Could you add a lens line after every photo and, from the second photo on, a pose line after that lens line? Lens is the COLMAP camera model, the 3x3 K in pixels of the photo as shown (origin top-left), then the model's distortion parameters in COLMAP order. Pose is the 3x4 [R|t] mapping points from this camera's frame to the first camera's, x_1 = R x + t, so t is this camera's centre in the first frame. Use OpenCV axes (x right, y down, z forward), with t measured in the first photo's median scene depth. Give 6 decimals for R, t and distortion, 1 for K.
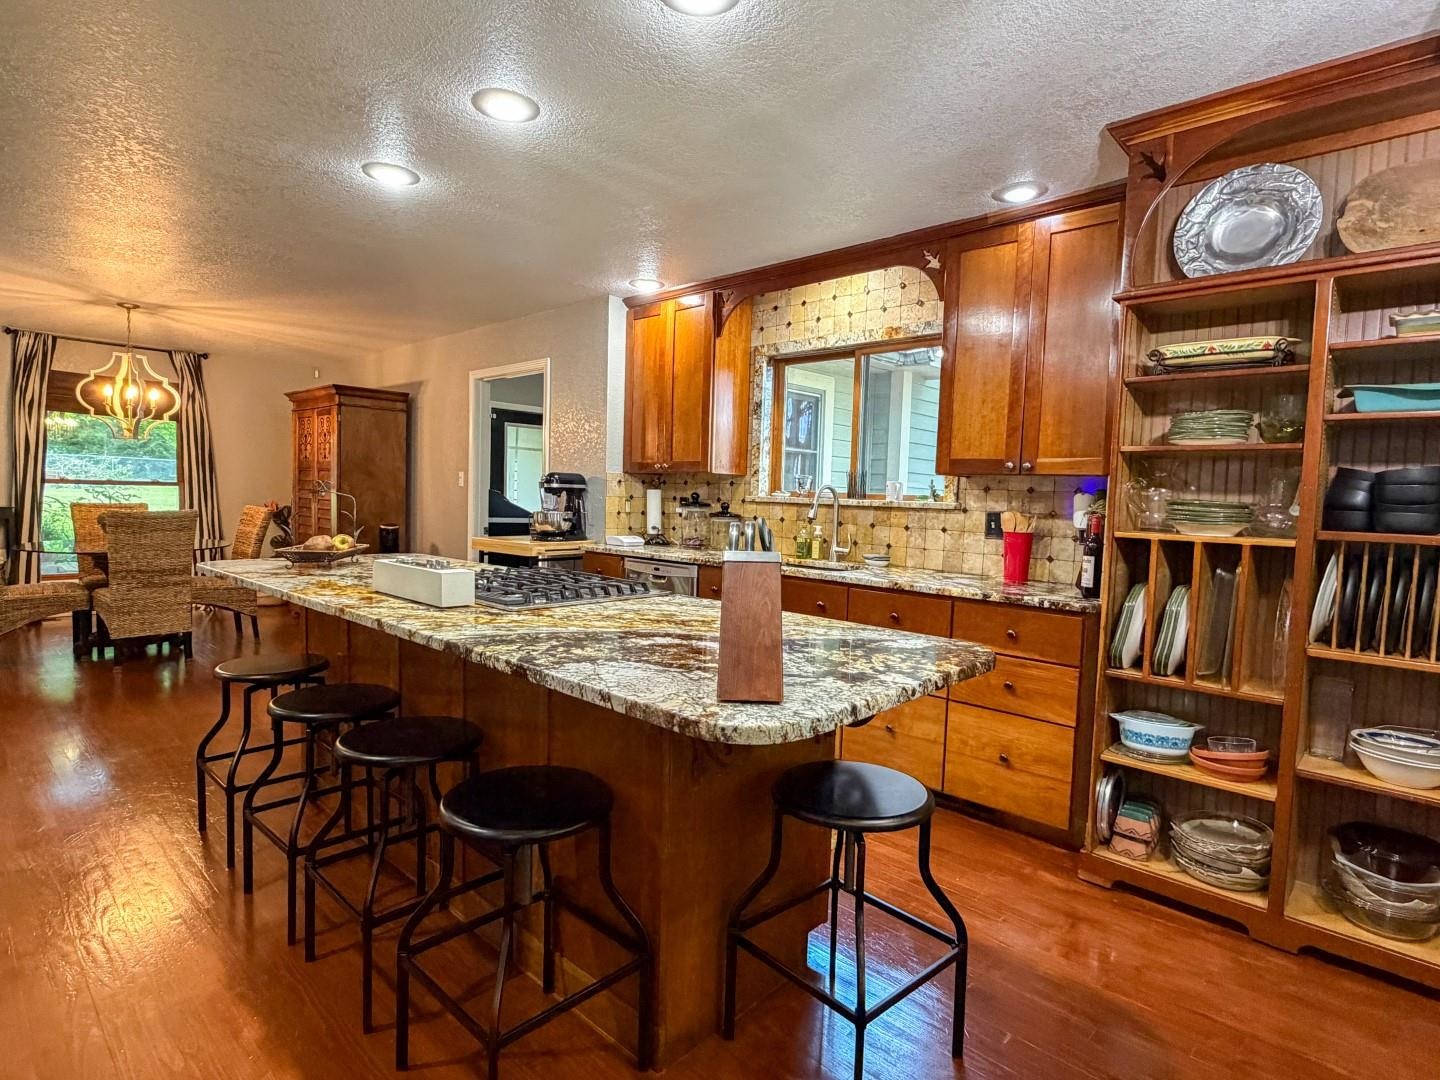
lens RADIAL K [[757.7, 0, 713.9], [0, 757.7, 540.9], [0, 0, 1]] dist [0.000566, 0.000773]
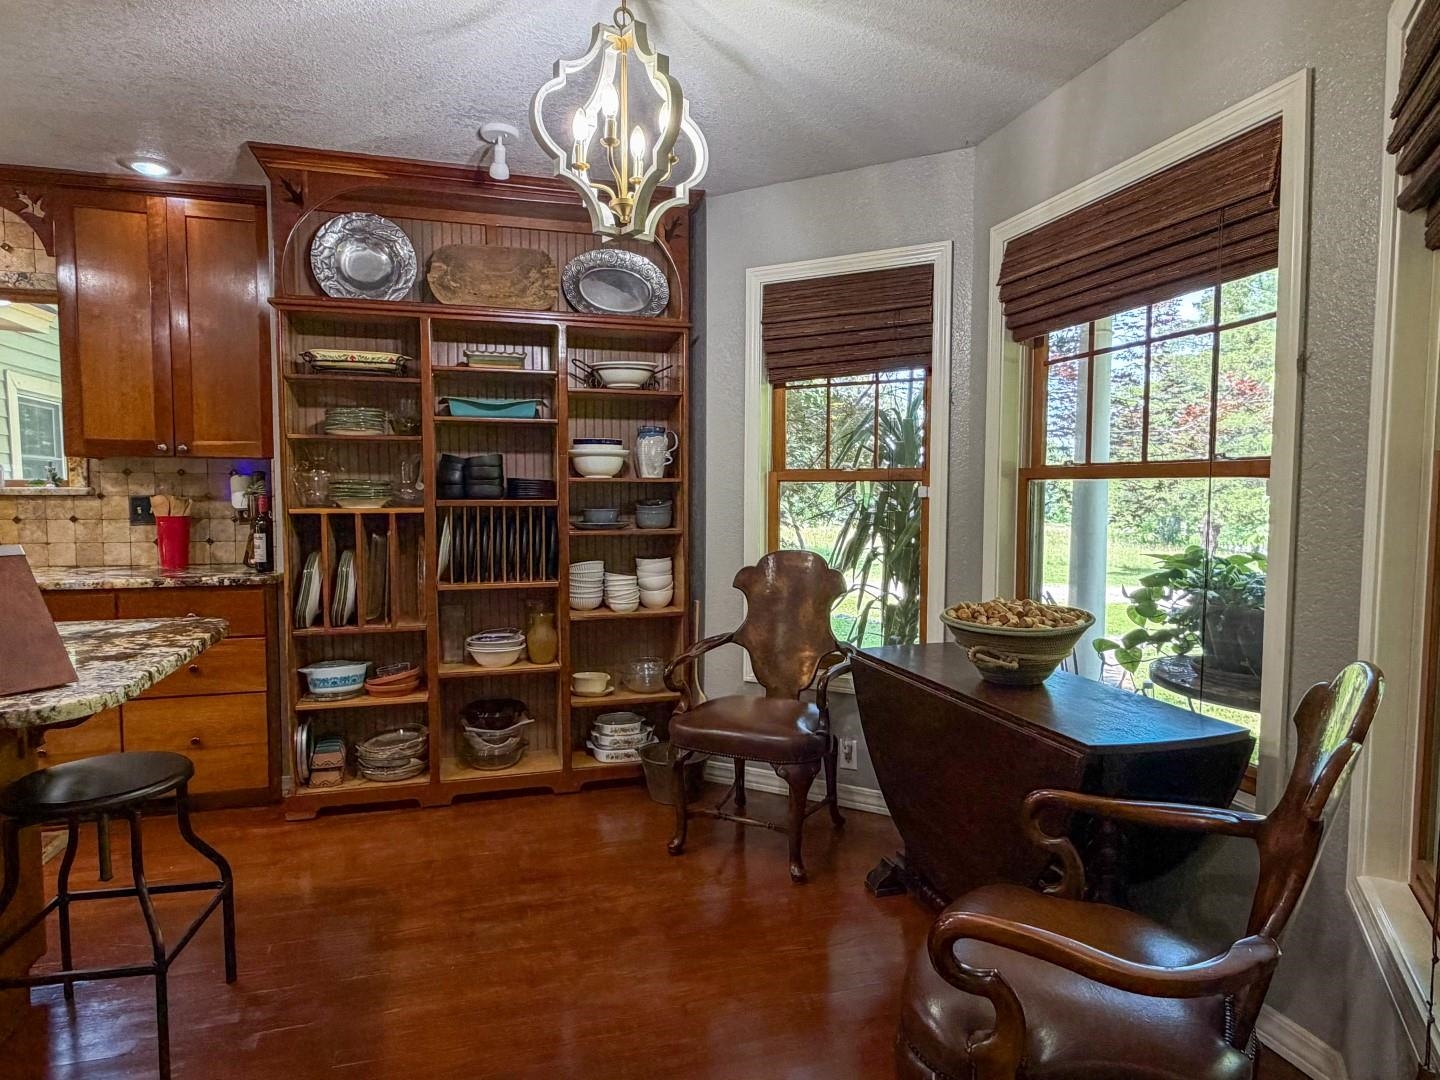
lens RADIAL K [[814.5, 0, 715.7], [0, 814.5, 539.5], [0, 0, 1]] dist [0.000208, 0.000262]
pose [[0.501847, -0.085277, 0.860743, -0.206112], [0.066724, 0.995979, 0.059772, 0.002957], [-0.862379, 0.027436, 0.505519, -0.167770]]
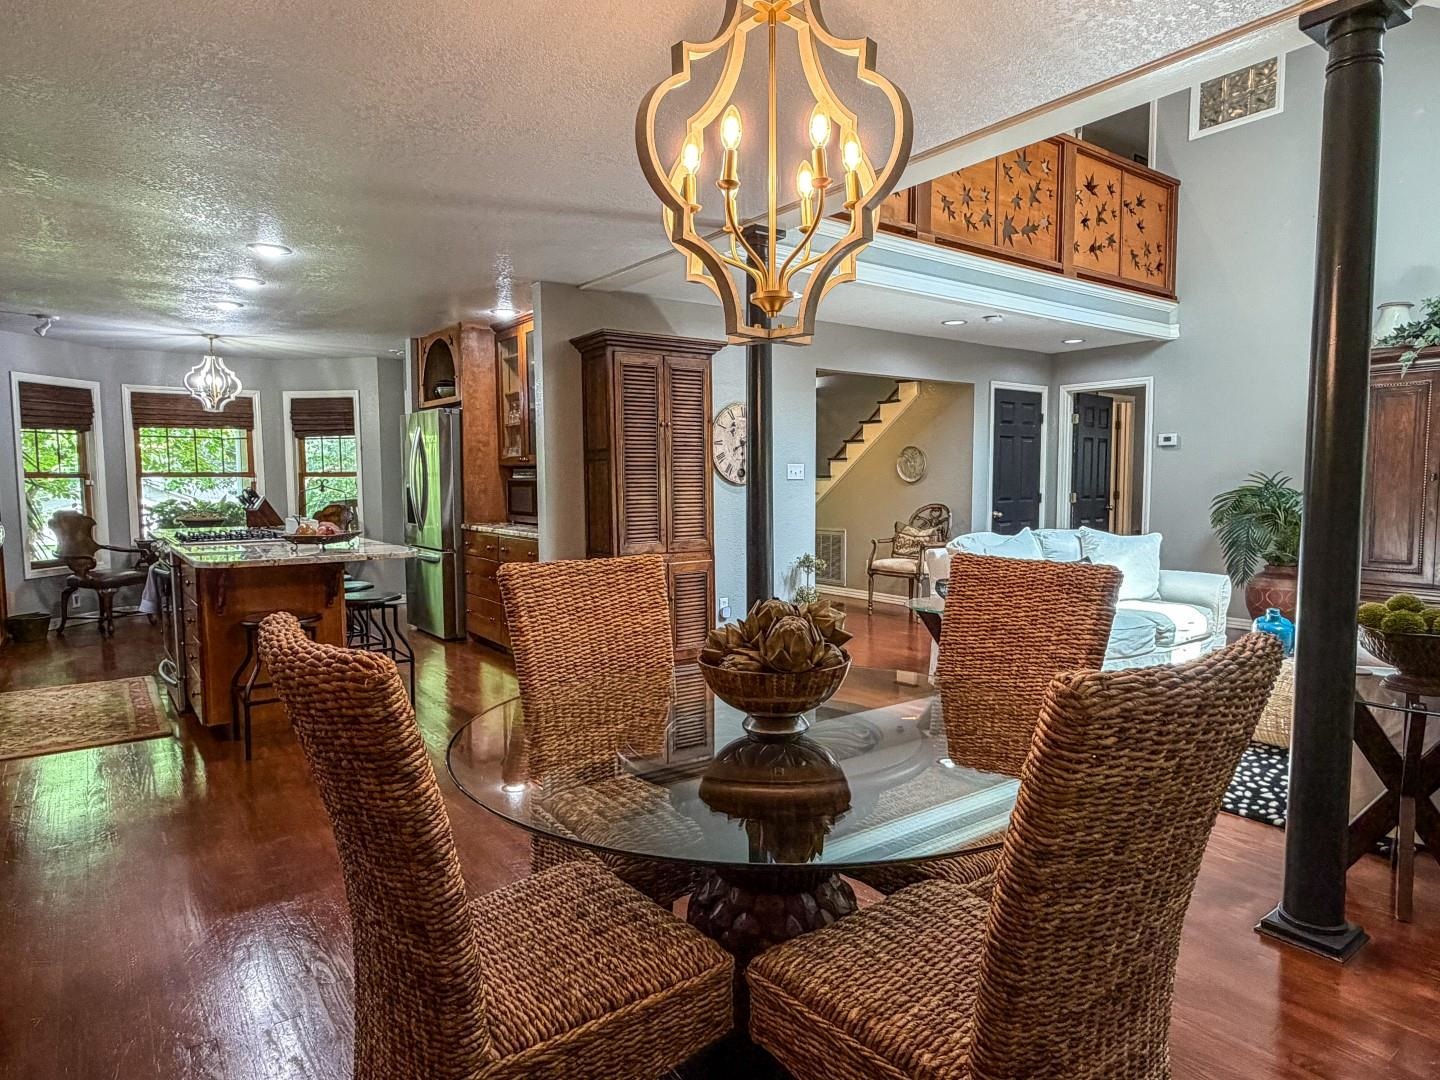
lens RADIAL K [[846.8, 0, 718.8], [0, 846.8, 543.7], [0, 0, 1]] dist [-0.000860, 0.000003]
pose [[-0.984923, -0.037474, 0.168886, -1.806919], [-0.012688, 0.989274, 0.145519, -0.238272], [-0.172528, 0.141183, -0.974834, 2.924511]]
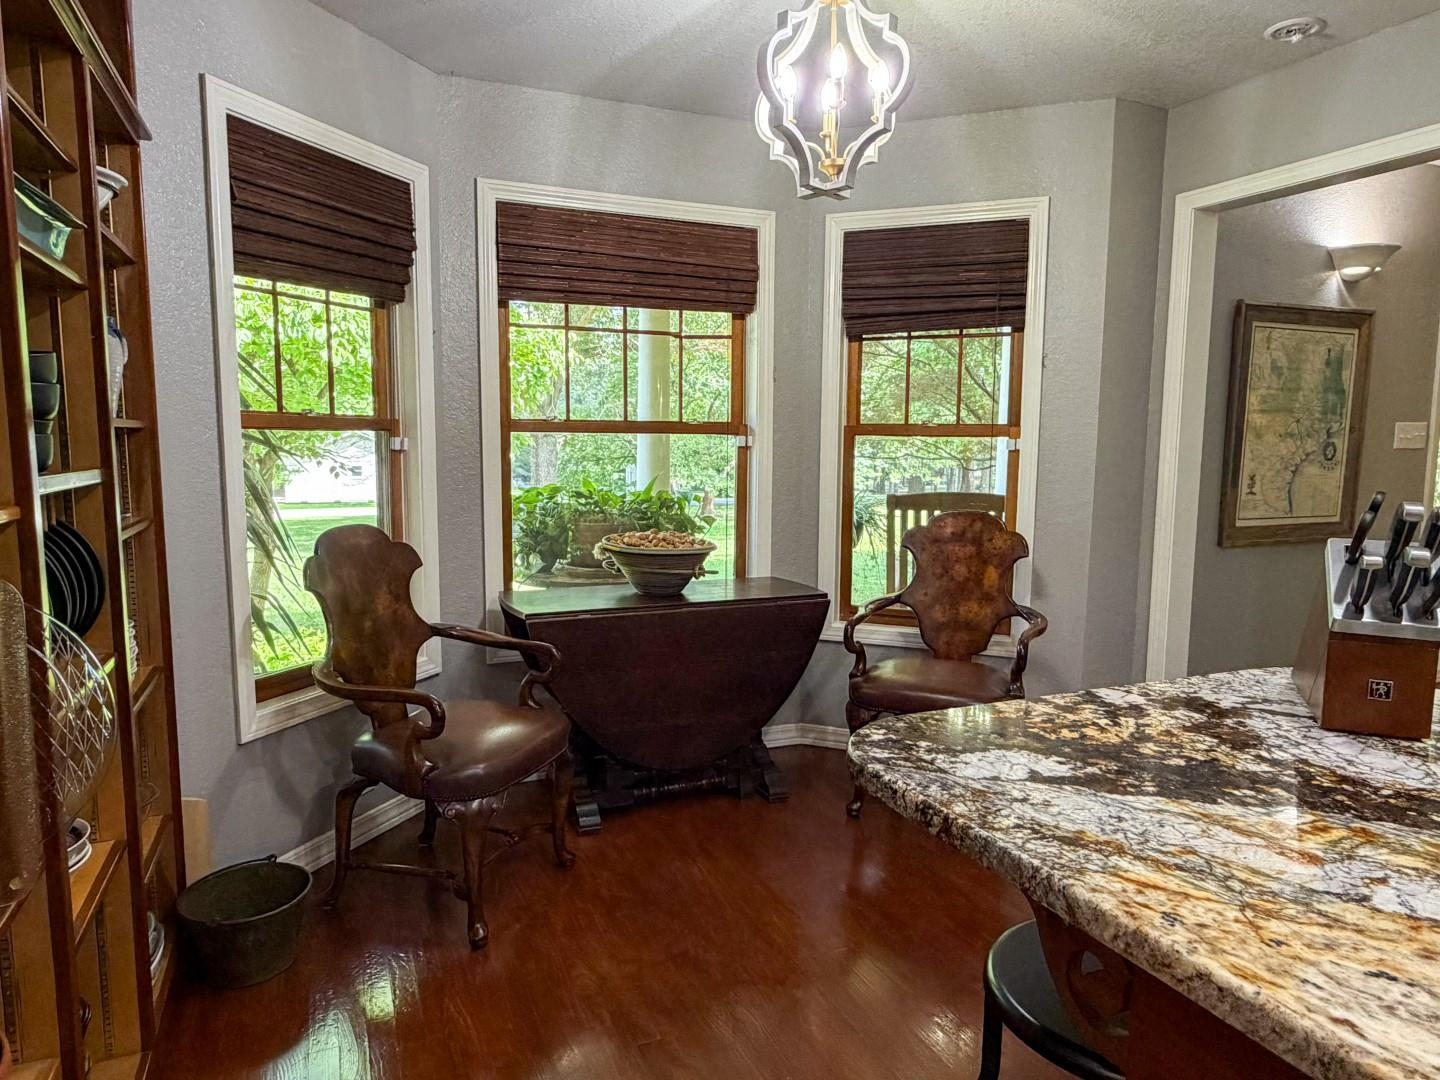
lens RADIAL K [[921.0, 0, 720.0], [0, 921.0, 540.0], [0, 0, 1]] dist [-0.001775, -0.001017]
pose [[-0.918969, -0.080121, 0.386105, 0.163662], [-0.011484, 0.984163, 0.176891, -0.071187], [-0.394163, 0.158123, -0.905336, 1.191170]]
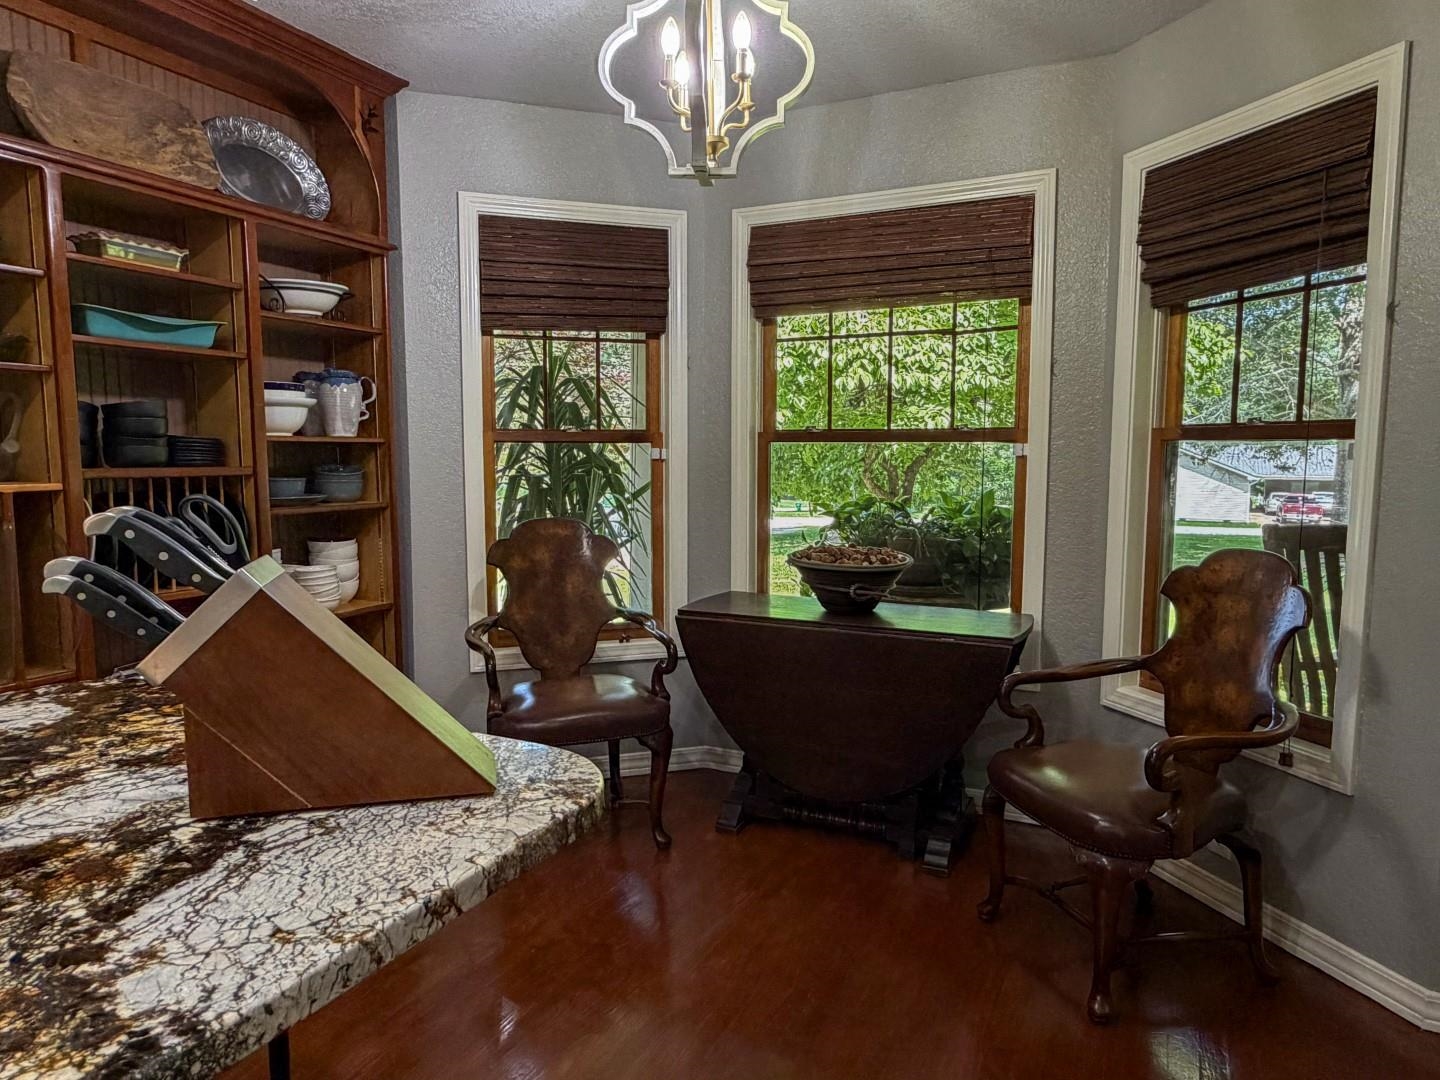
lens RADIAL K [[926.8, 0, 715.2], [0, 926.8, 536.4], [0, 0, 1]] dist [0.008541, 0.000417]
pose [[-0.293400, -0.119732, 0.948462, -0.387565], [0.049799, 0.988865, 0.140237, -0.044960], [-0.954692, 0.088378, -0.284170, 0.544145]]
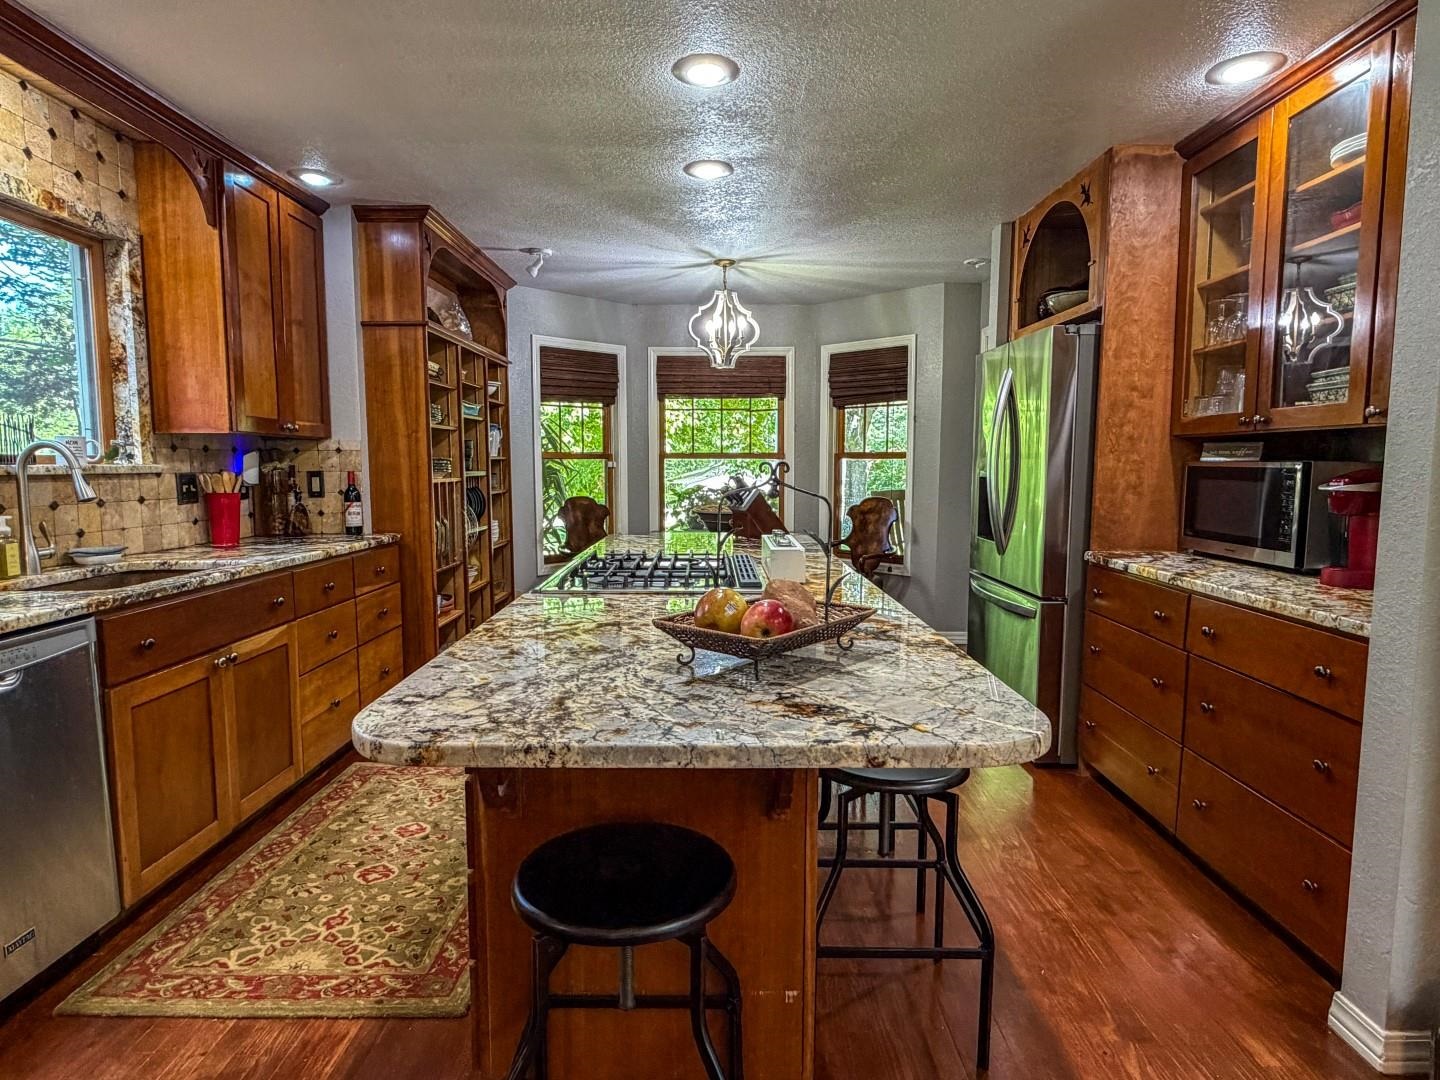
lens RADIAL K [[814.5, 0, 715.7], [0, 814.5, 539.5], [0, 0, 1]] dist [0.000208, 0.000262]
pose [[-0.683035, -0.098244, 0.723748, -1.082848], [0.026012, 0.987012, 0.158528, -0.140887], [-0.729923, 0.127106, -0.671608, 1.745801]]
